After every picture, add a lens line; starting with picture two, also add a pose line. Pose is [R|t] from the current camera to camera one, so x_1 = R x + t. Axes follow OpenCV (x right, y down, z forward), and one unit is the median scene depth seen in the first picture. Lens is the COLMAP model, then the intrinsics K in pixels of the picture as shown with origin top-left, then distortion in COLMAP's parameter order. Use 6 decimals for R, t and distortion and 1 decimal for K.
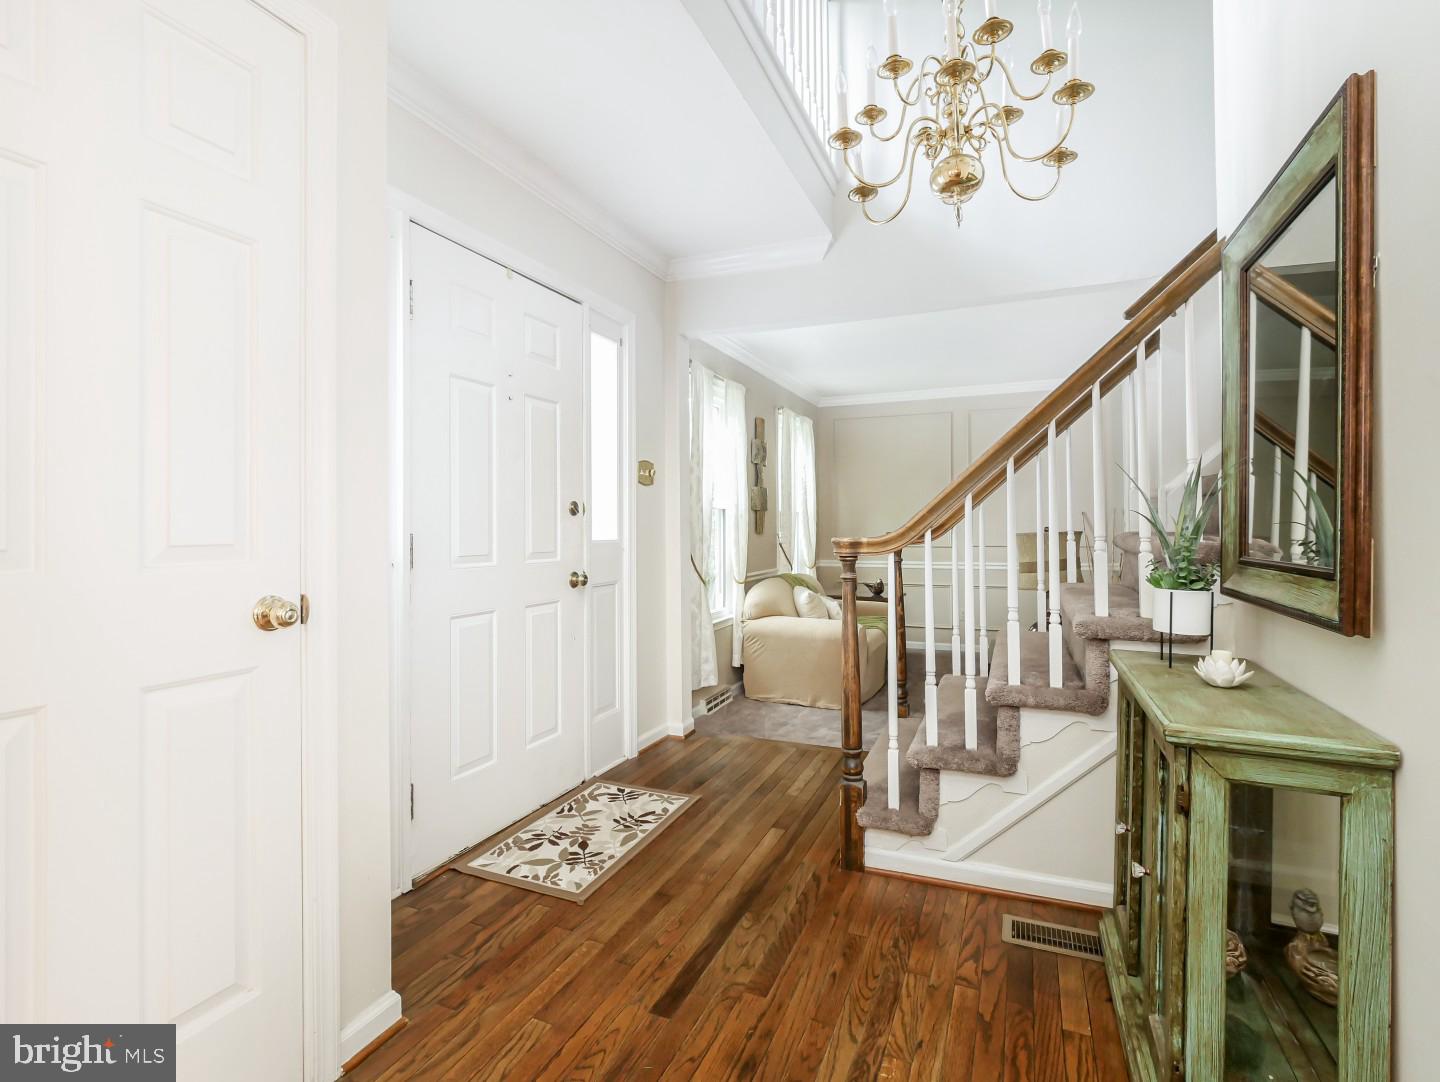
lens RADIAL K [[661.6, 0, 722.4], [0, 661.6, 534.9], [0, 0, 1]] dist [0.003892, 0.001307]
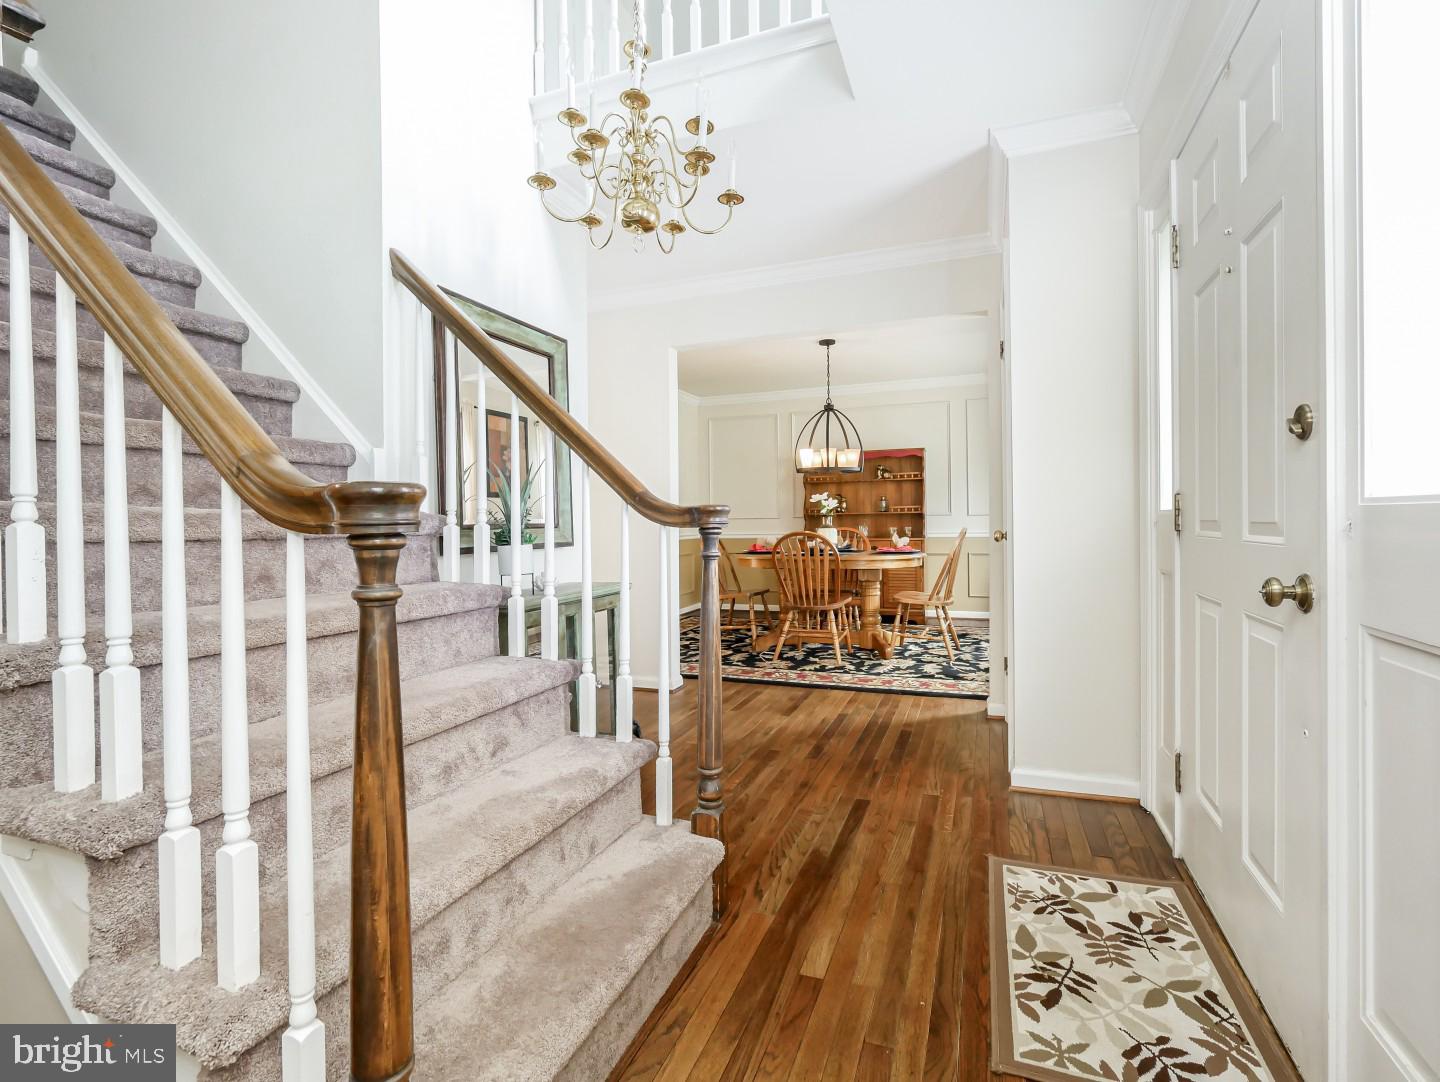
lens RADIAL K [[661.6, 0, 724.8], [0, 661.6, 530.4], [0, 0, 1]] dist [0.003892, 0.001307]
pose [[-0.998998, 0.021264, -0.039384, 0.186899], [0.019999, 0.999280, 0.032236, 0.007006], [0.040041, 0.031416, -0.998704, 1.648953]]
